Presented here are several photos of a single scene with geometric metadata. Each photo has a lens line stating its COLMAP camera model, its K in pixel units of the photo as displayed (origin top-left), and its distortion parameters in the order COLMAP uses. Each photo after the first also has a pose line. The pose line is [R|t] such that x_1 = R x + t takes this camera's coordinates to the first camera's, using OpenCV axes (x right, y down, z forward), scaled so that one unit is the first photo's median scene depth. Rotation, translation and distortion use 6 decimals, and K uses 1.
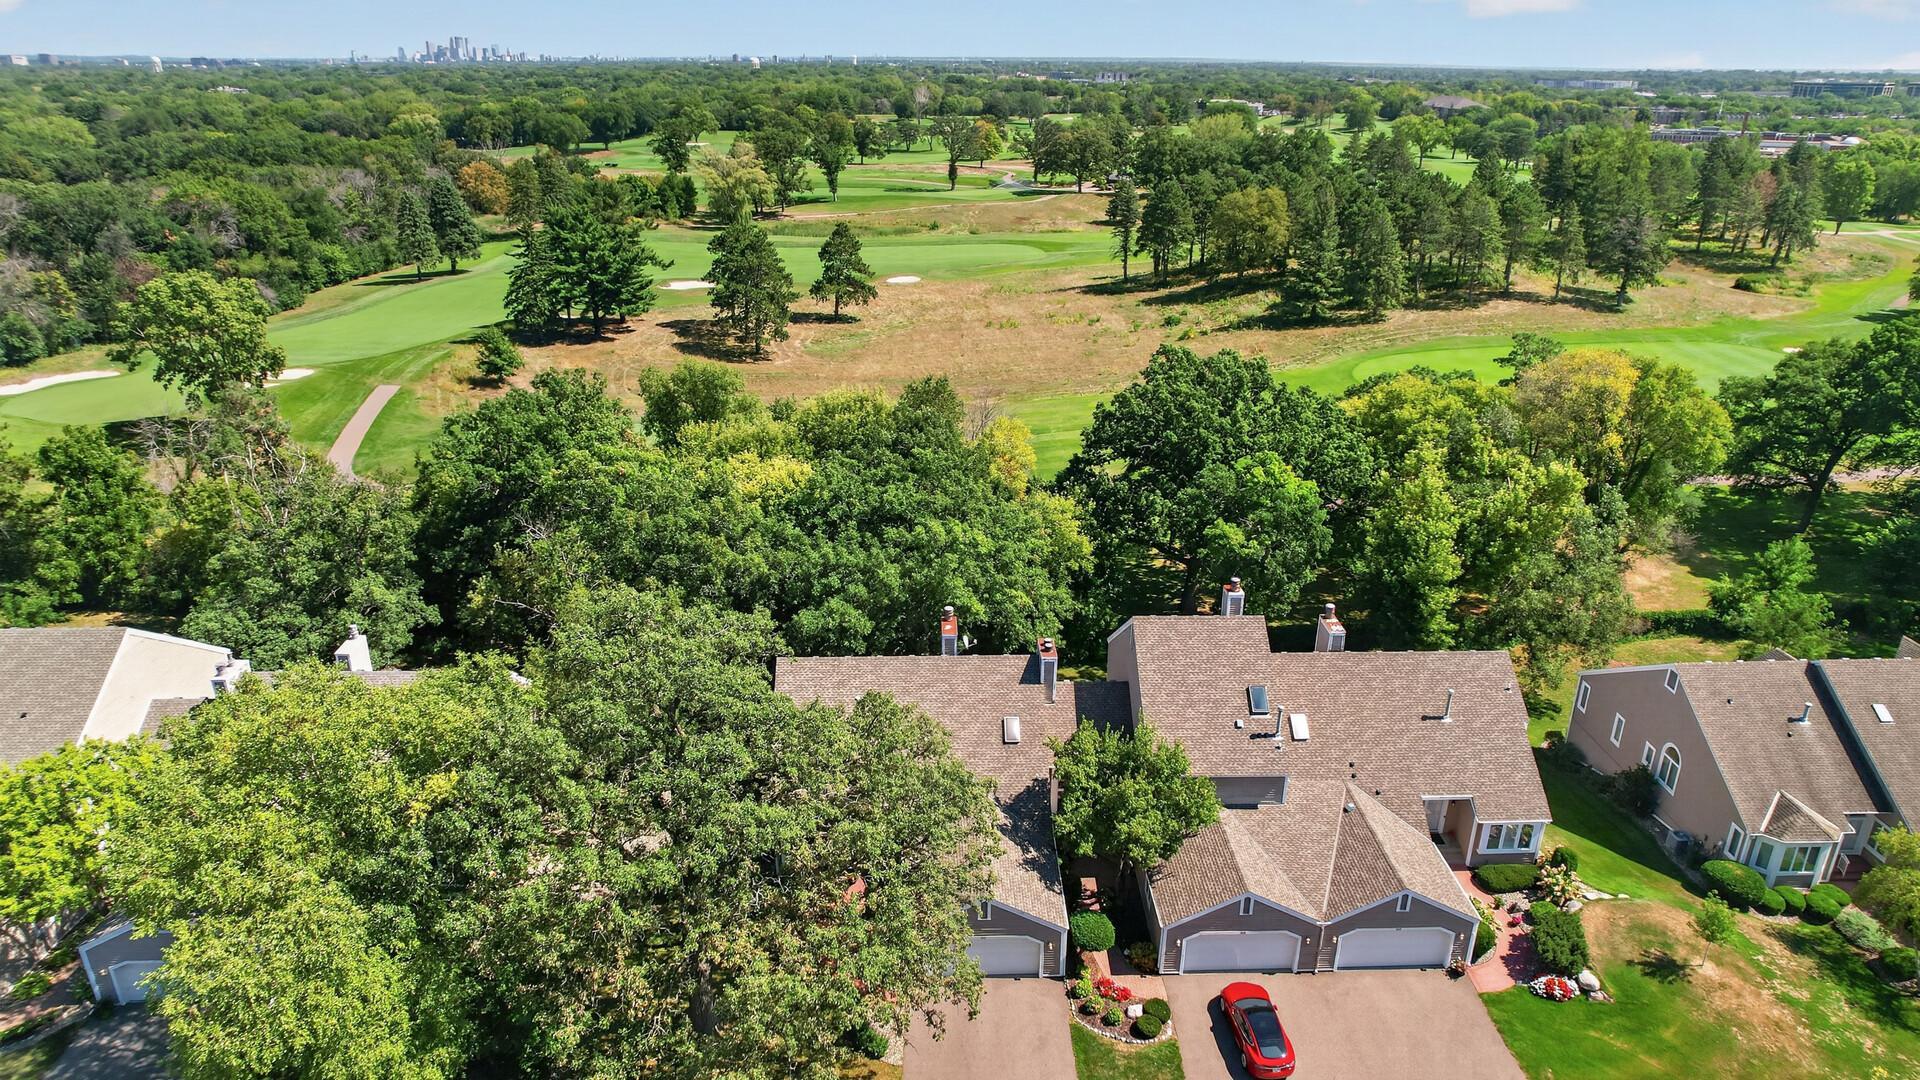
lens RADIAL K [[1236.3, 0, 972.1], [0, 1236.3, 567.8], [0, 0, 1]] dist [-0.076736, 0.067606]
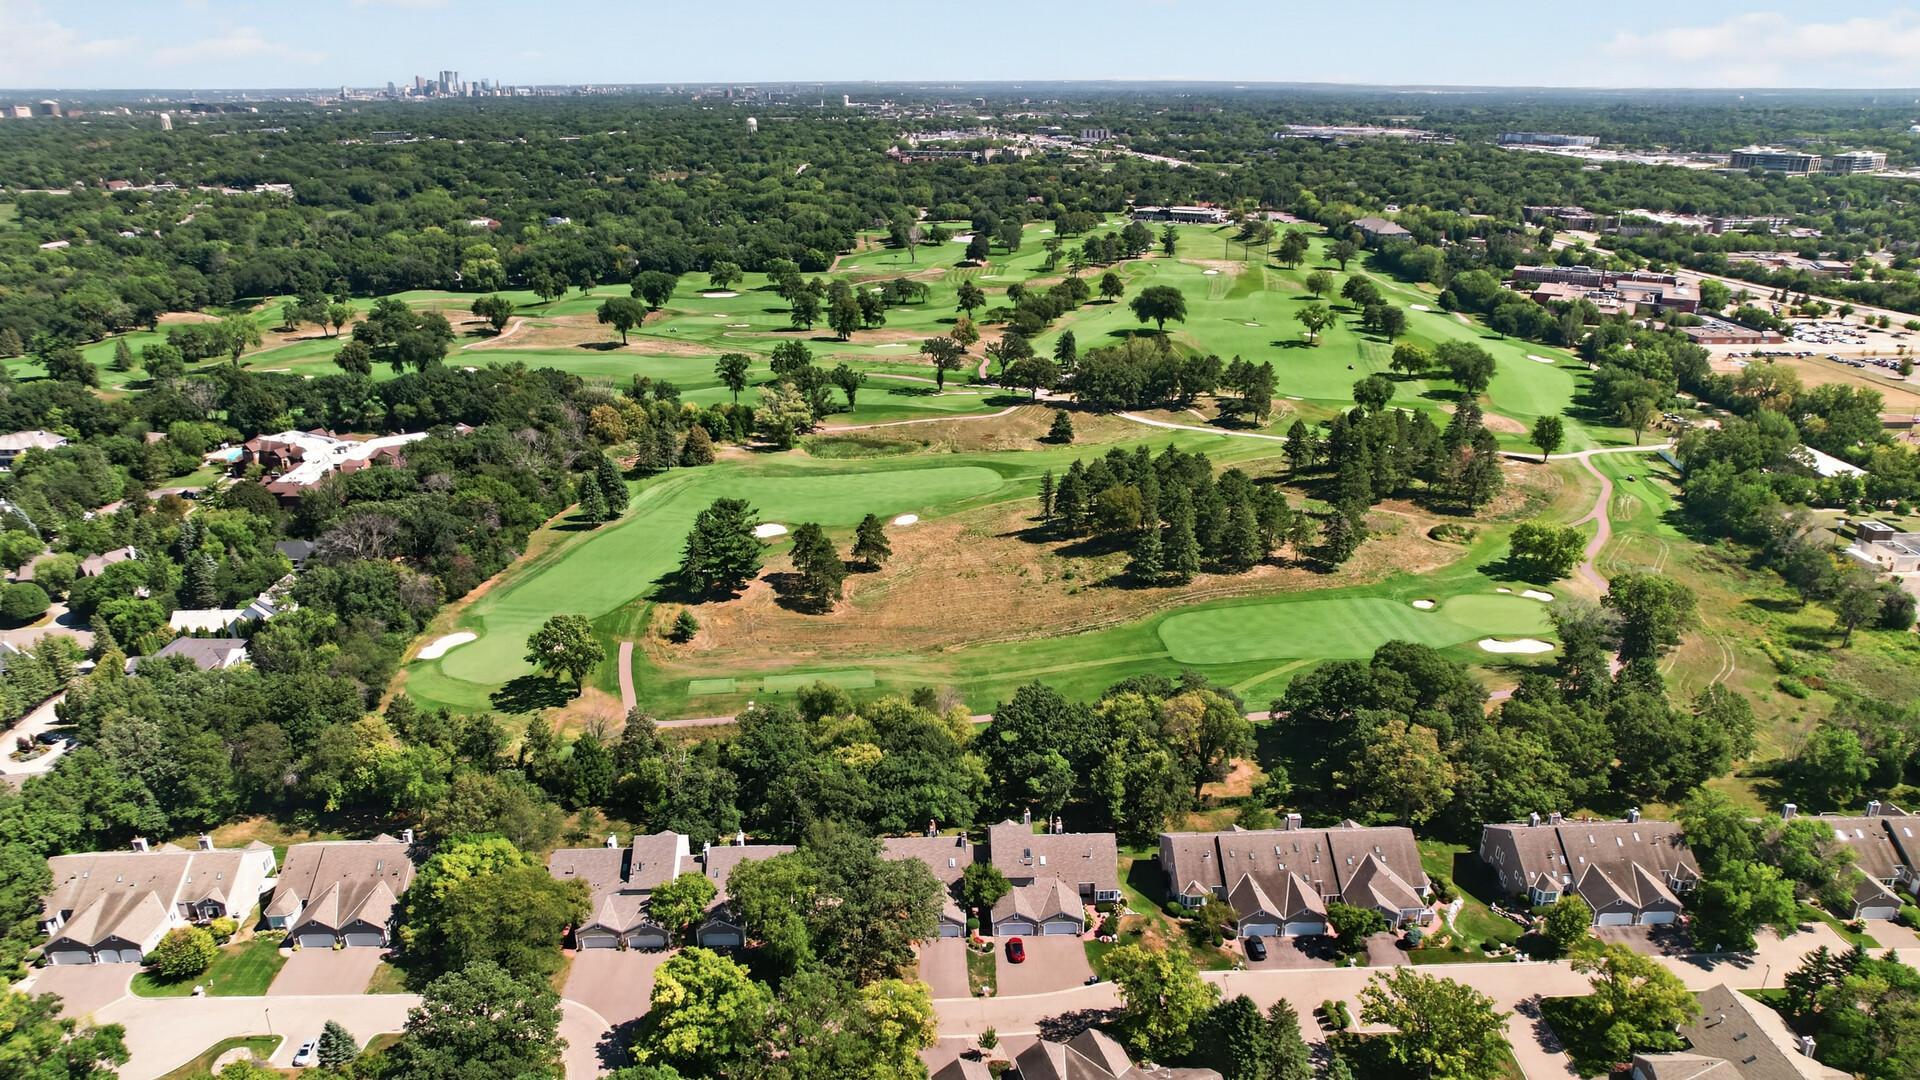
lens RADIAL K [[1284.0, 0, 960.0], [0, 1284.0, 540.0], [0, 0, 1]] dist [-0.067948, 0.066865]
pose [[0.999912, -0.011417, -0.006778, 0.032433], [0.011141, 0.999162, -0.039381, -0.219583], [0.007222, 0.039302, 0.999201, -0.900681]]
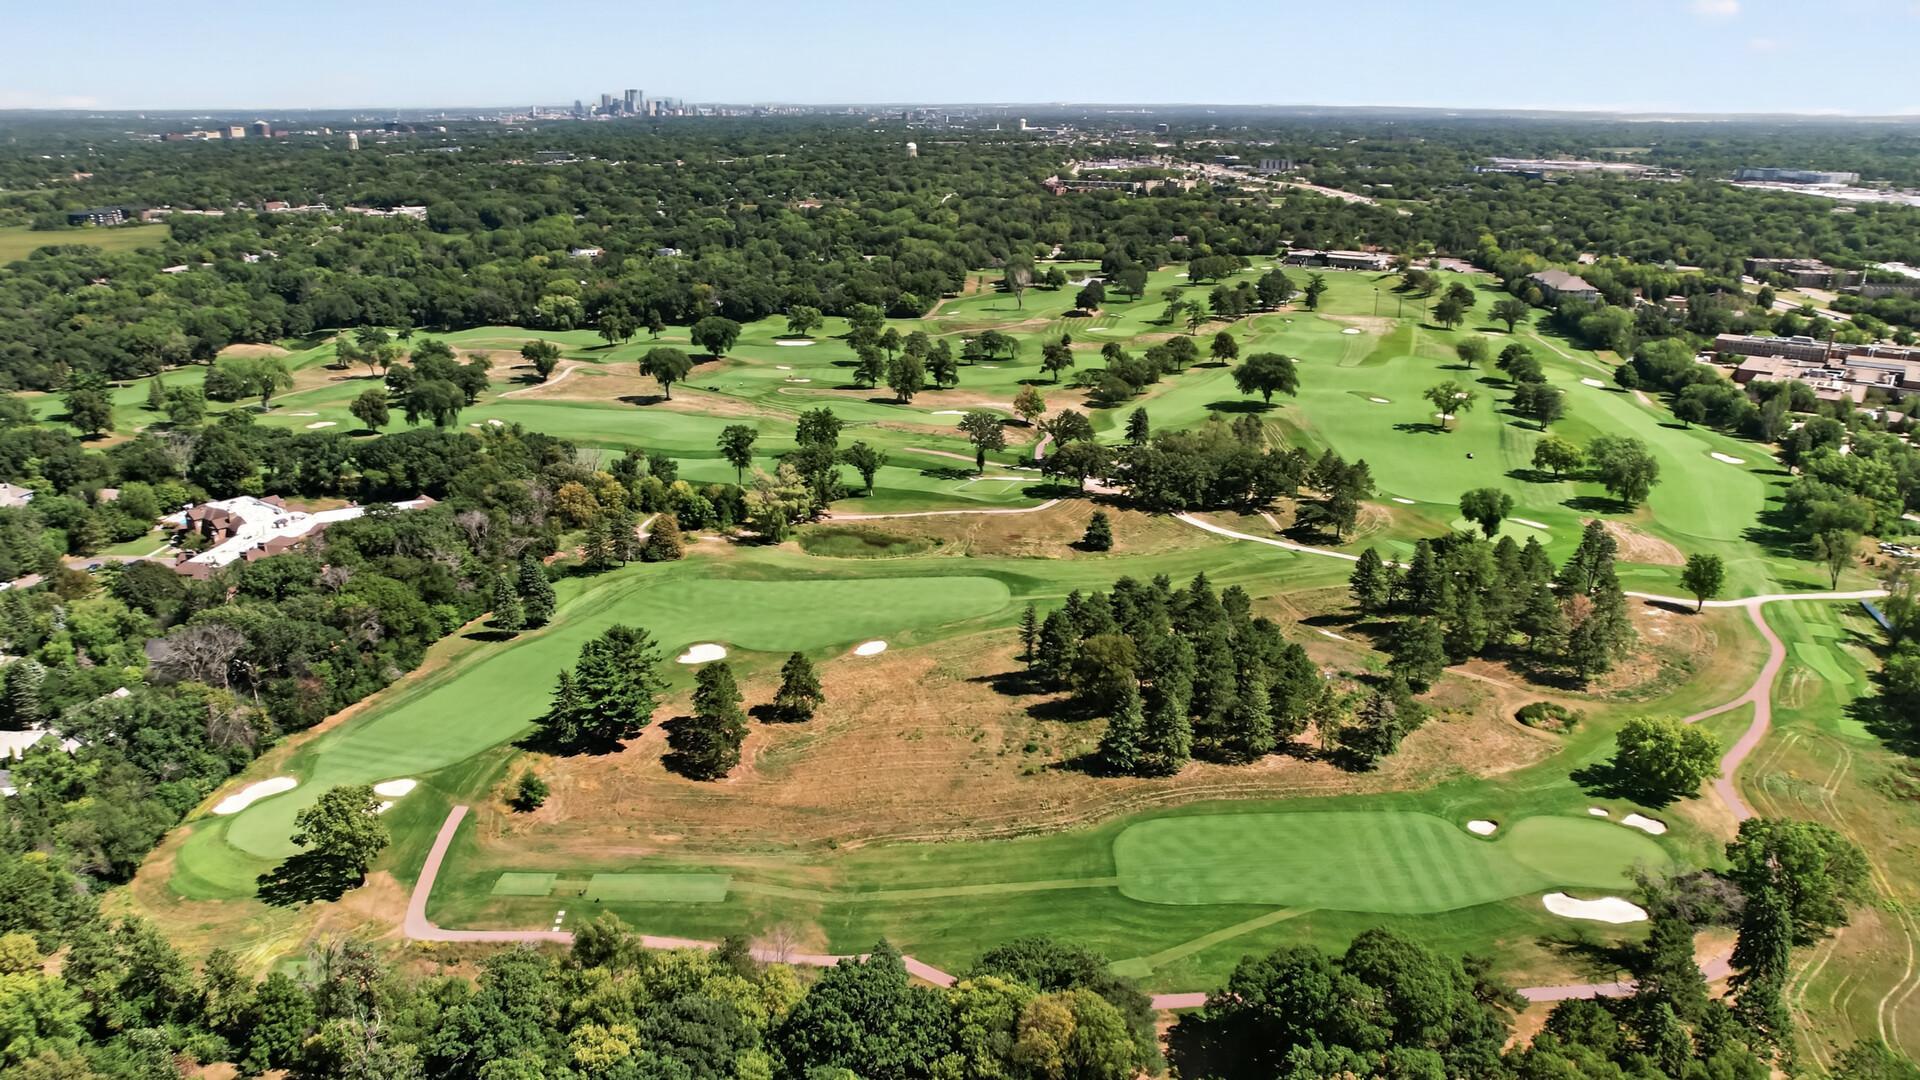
lens RADIAL K [[1337.2, 0, 966.4], [0, 1337.2, 539.3], [0, 0, 1]] dist [-0.078202, 0.073890]
pose [[0.990063, 0.035352, -0.136111, 0.339564], [-0.044556, 0.996878, -0.065178, -0.394932], [0.133382, 0.070594, 0.988547, -0.535948]]
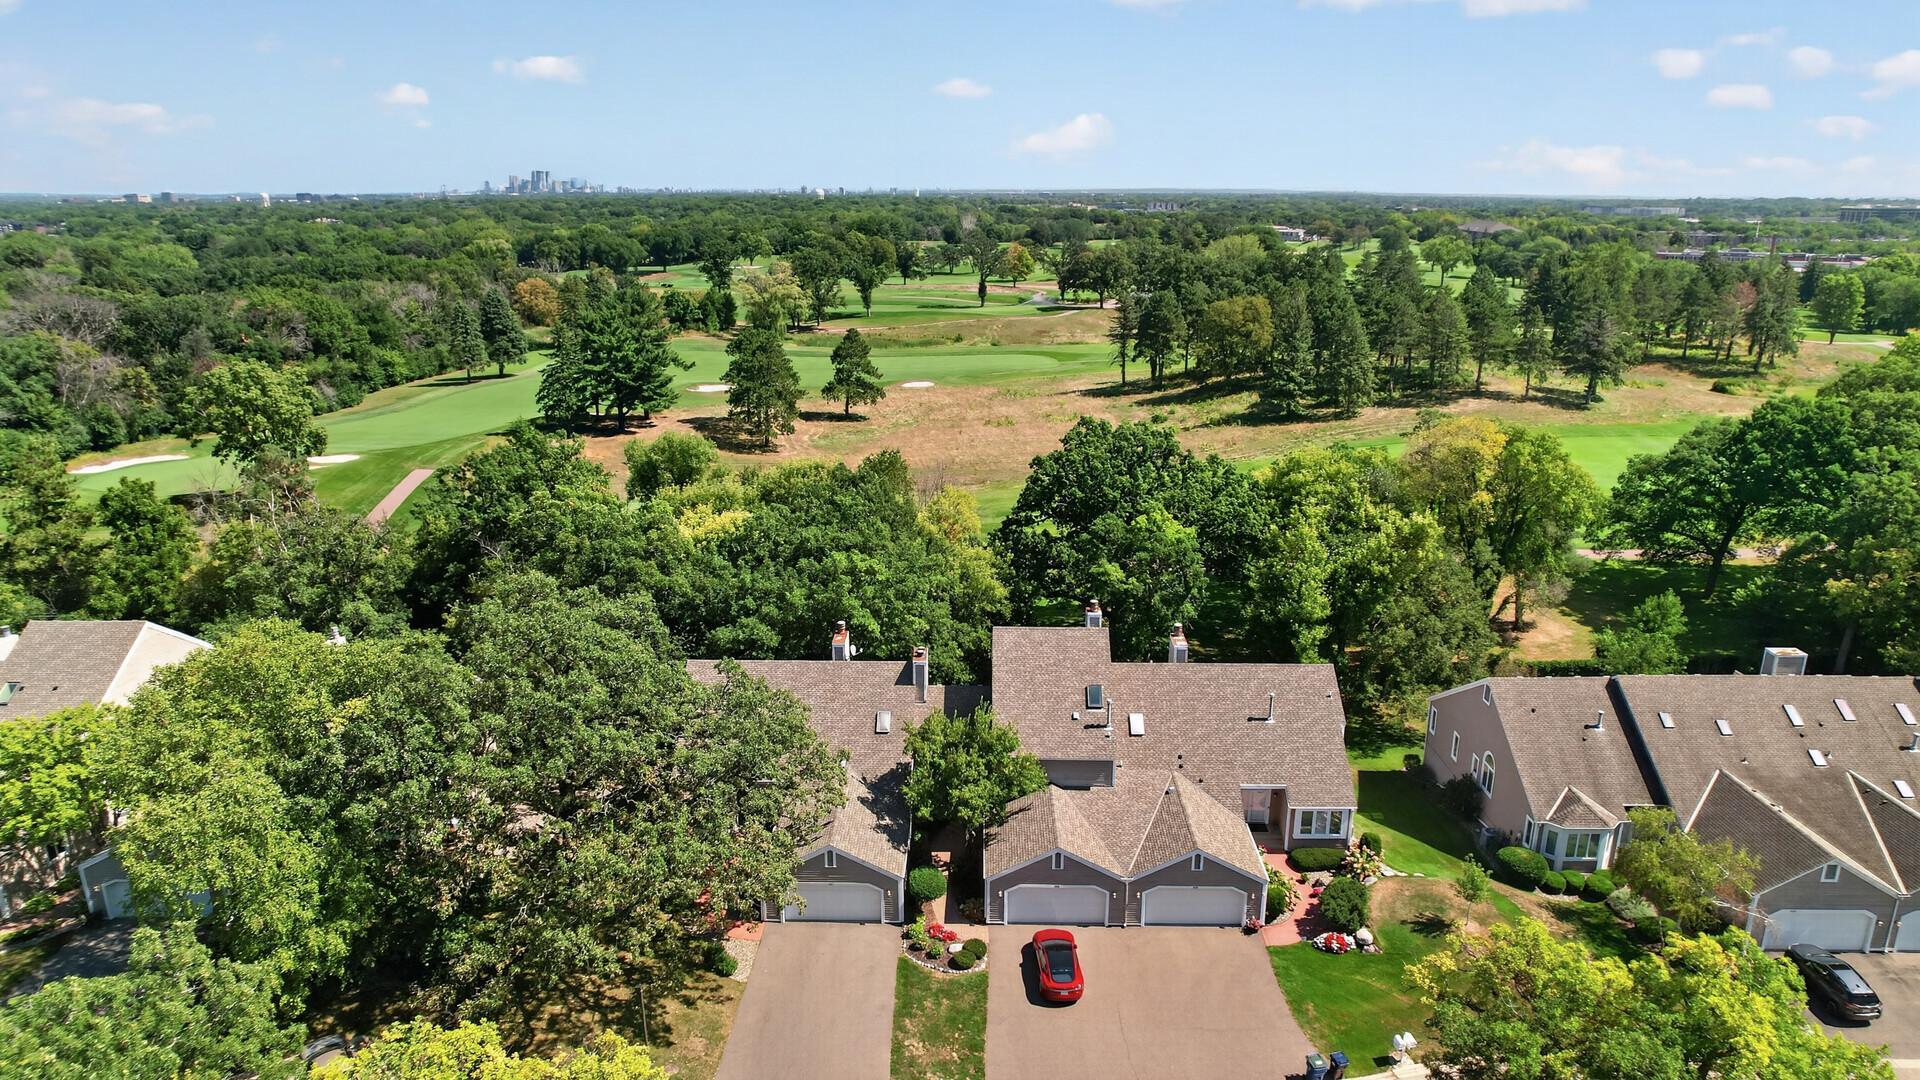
lens RADIAL K [[1236.3, 0, 972.1], [0, 1236.3, 567.8], [0, 0, 1]] dist [-0.076736, 0.067606]
pose [[0.998862, 0.009011, -0.046835, 0.063917], [-0.013500, 0.995247, -0.096443, 0.037432], [0.045744, 0.096966, 0.994236, -0.058449]]
